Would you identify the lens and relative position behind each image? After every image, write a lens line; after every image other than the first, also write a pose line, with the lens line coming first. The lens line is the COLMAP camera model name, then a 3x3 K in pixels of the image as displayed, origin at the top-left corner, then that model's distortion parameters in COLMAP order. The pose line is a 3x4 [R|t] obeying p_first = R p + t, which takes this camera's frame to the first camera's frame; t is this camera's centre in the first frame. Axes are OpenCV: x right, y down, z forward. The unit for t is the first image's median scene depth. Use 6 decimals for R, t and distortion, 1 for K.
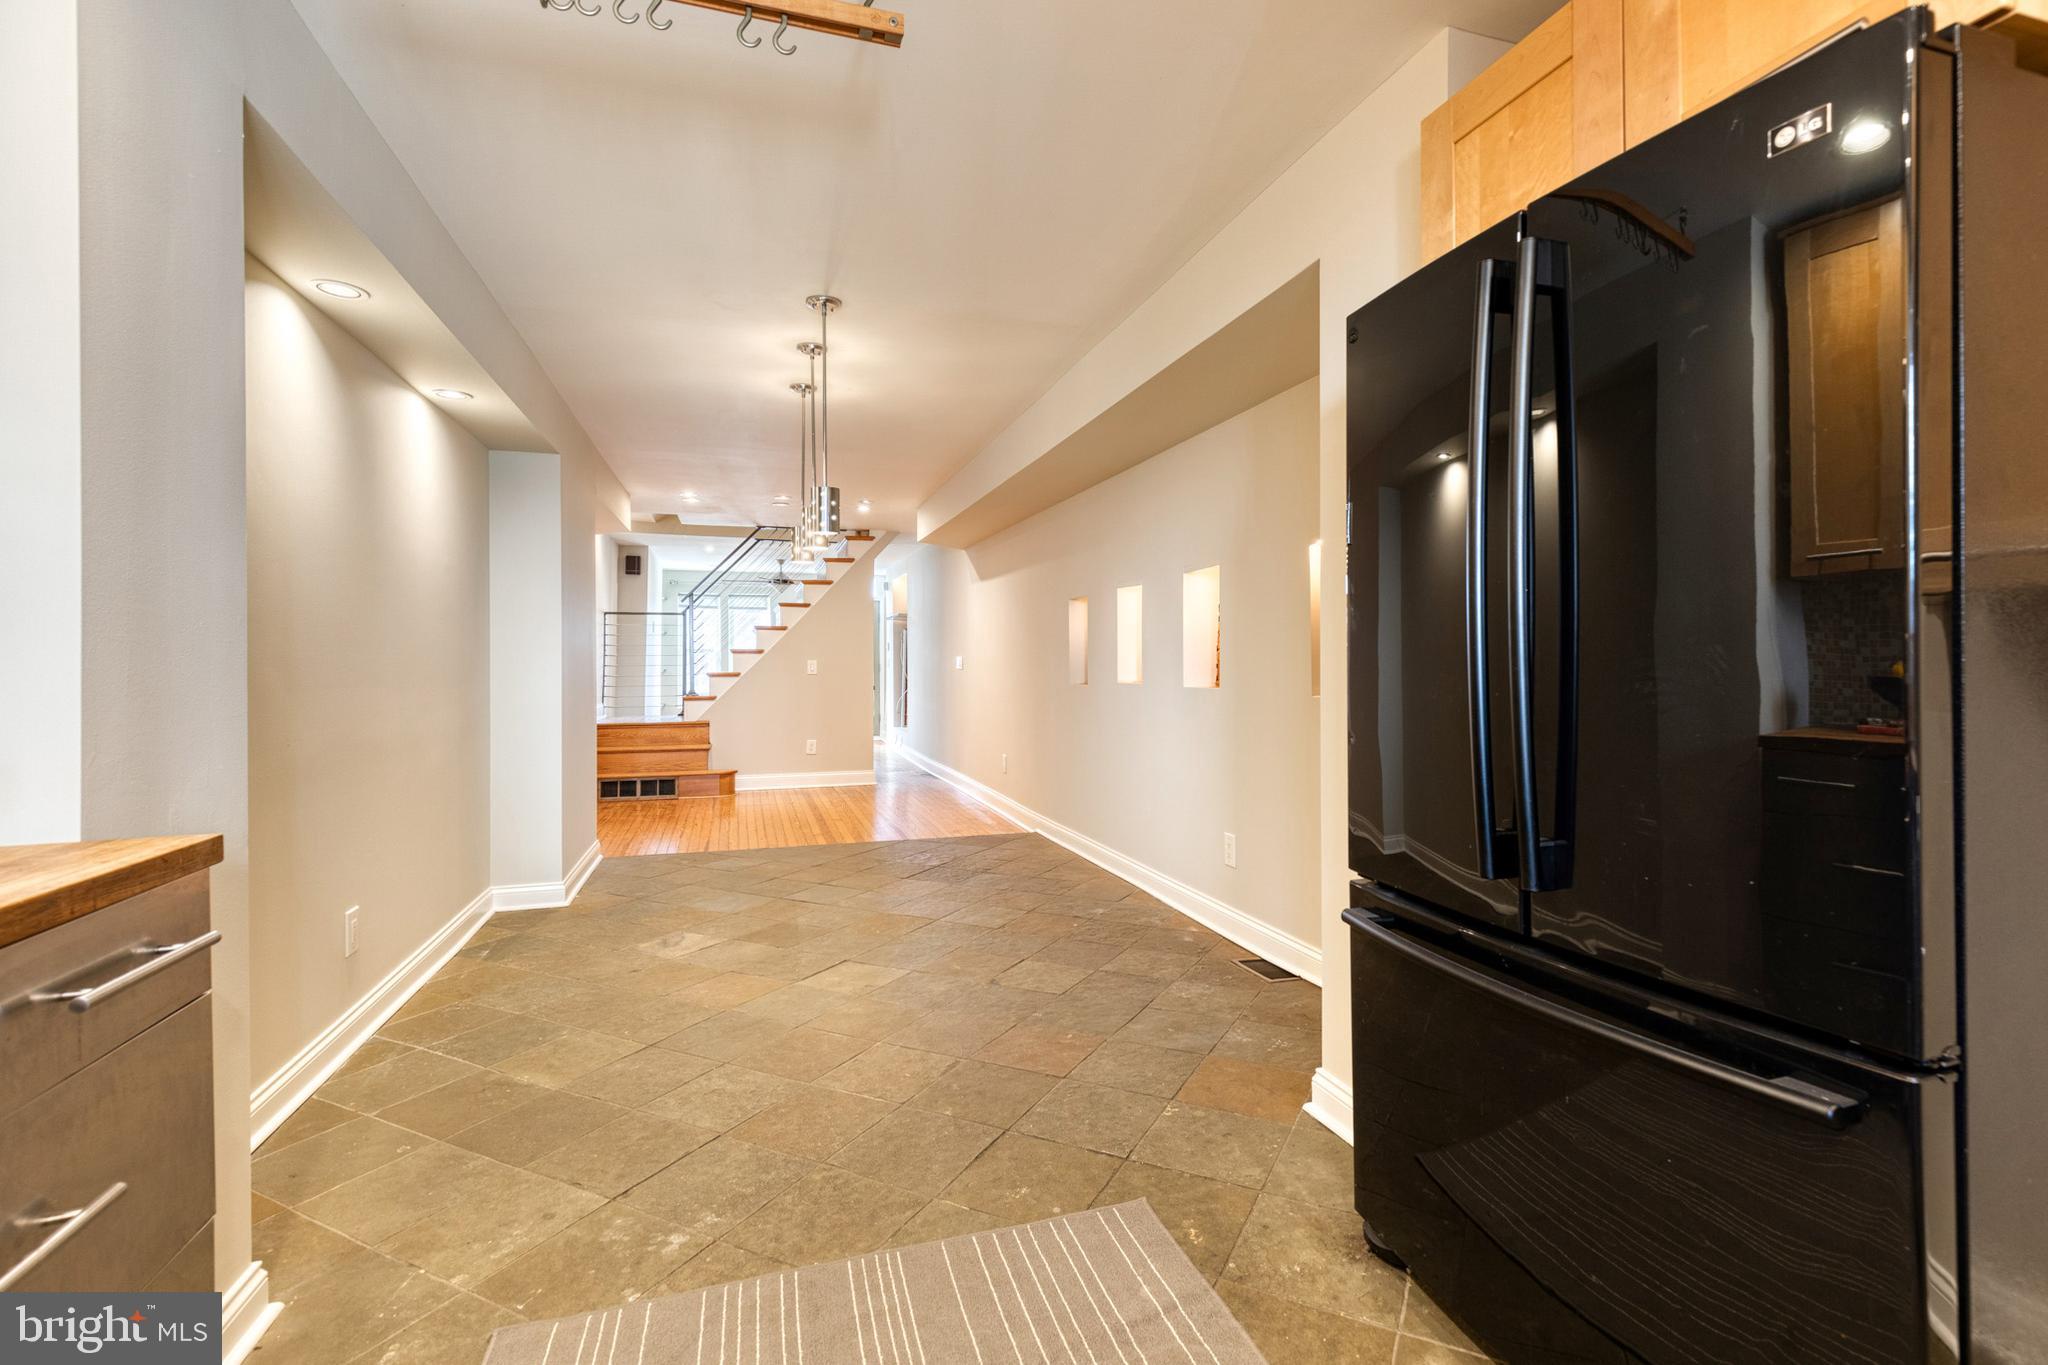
lens RADIAL K [[935.0, 0, 1035.7], [0, 935.0, 658.2], [0, 0, 1]] dist [0.003398, -0.000458]
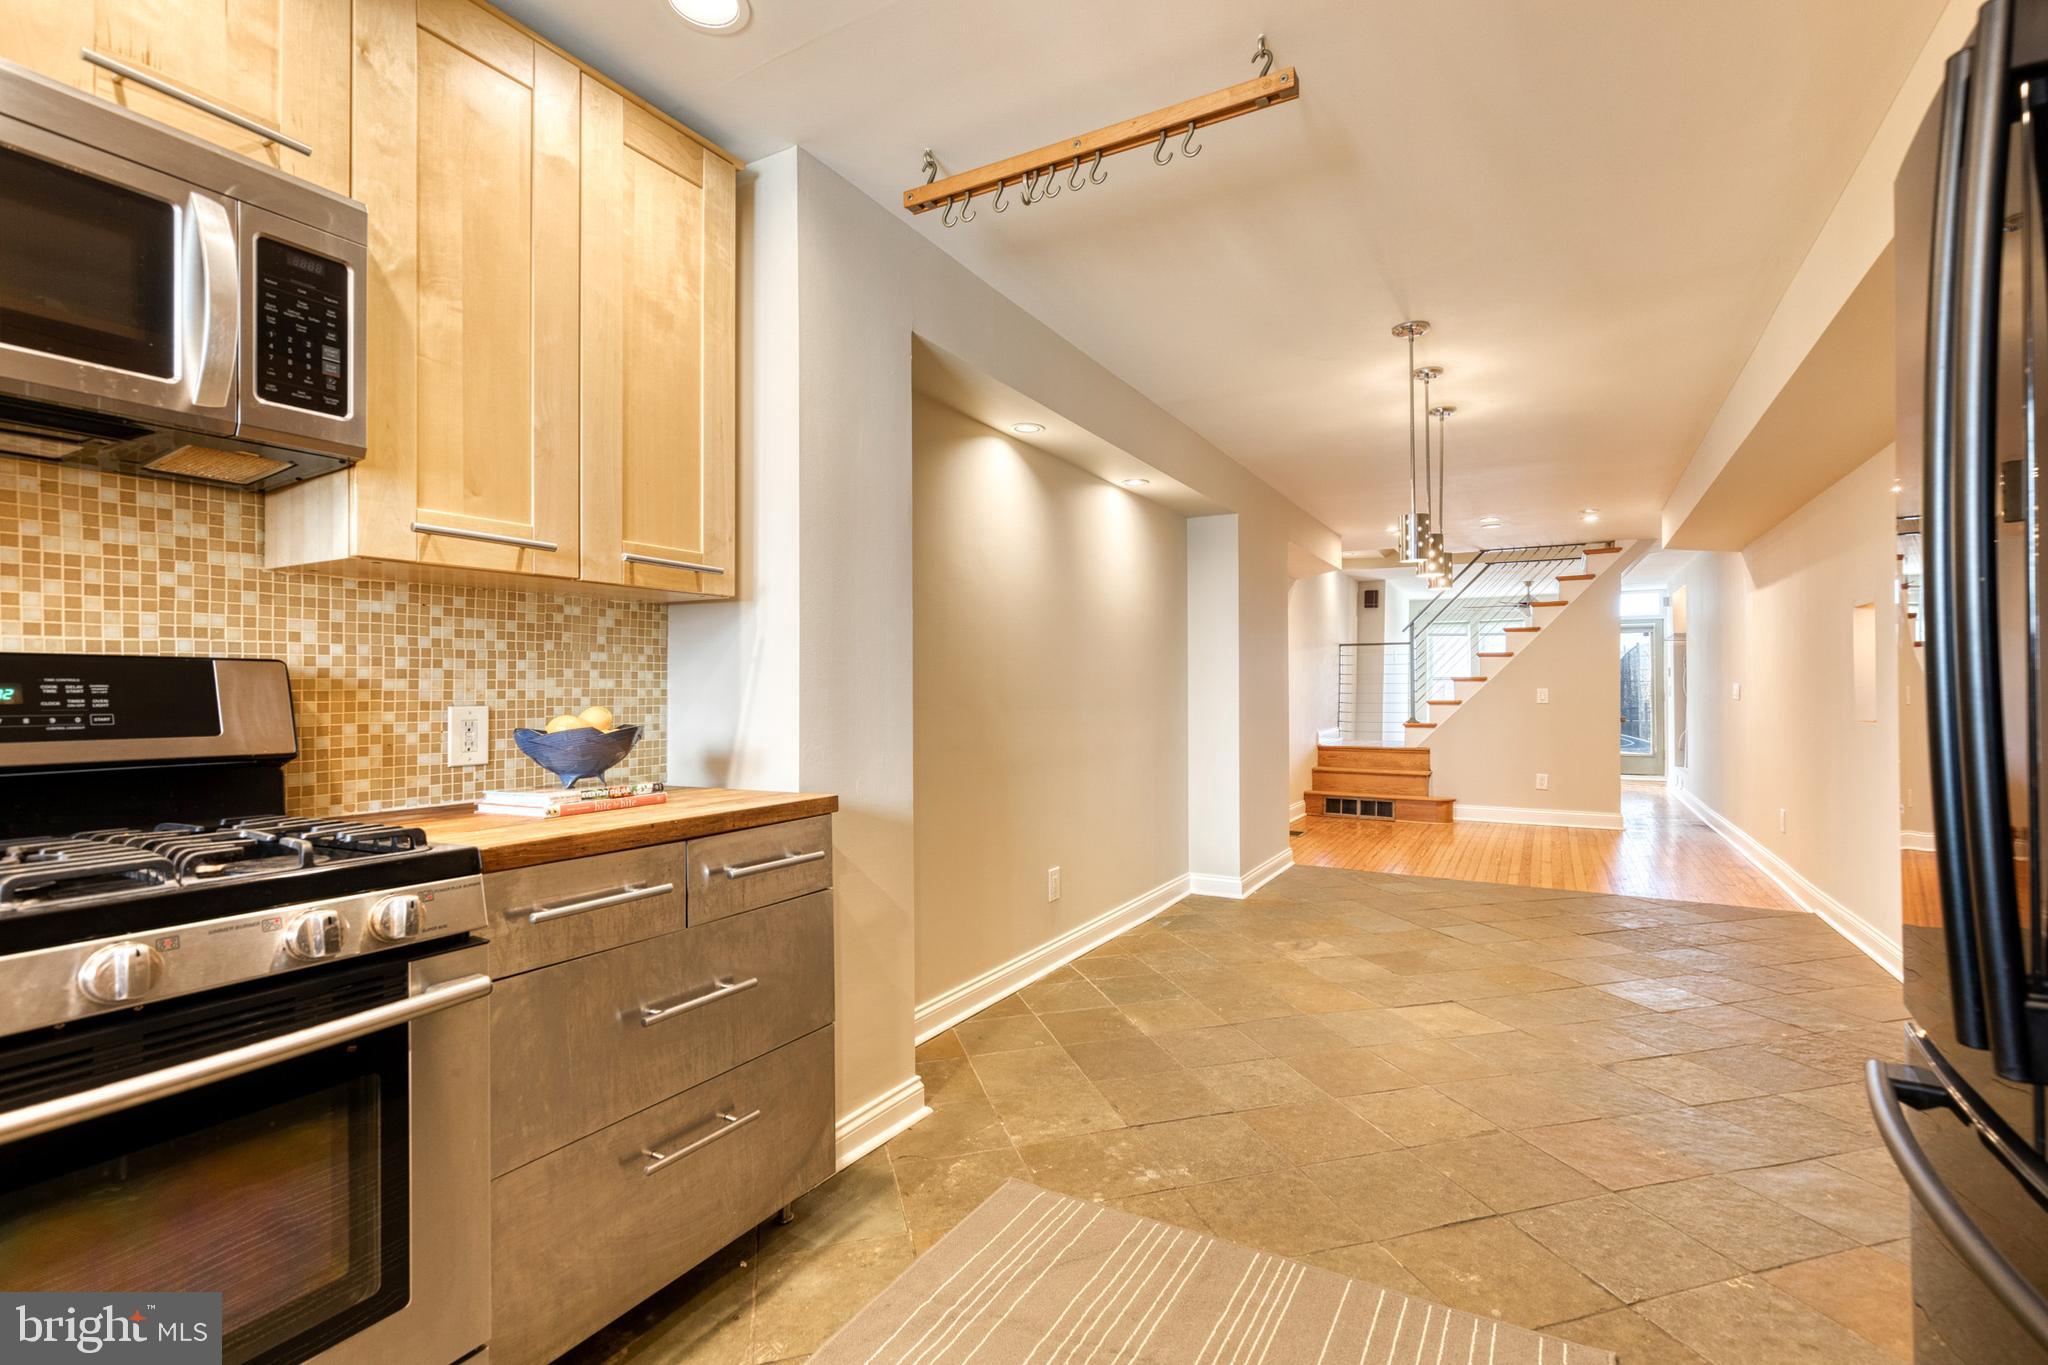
lens RADIAL K [[903.2, 0, 1039.3], [0, 903.2, 682.6], [0, 0, 1]] dist [0.001658, -0.000755]
pose [[0.687458, -0.003529, -0.726215, 0.159100], [0.001252, 0.999992, -0.003675, -0.001703], [0.726223, 0.001617, 0.687457, 0.045151]]
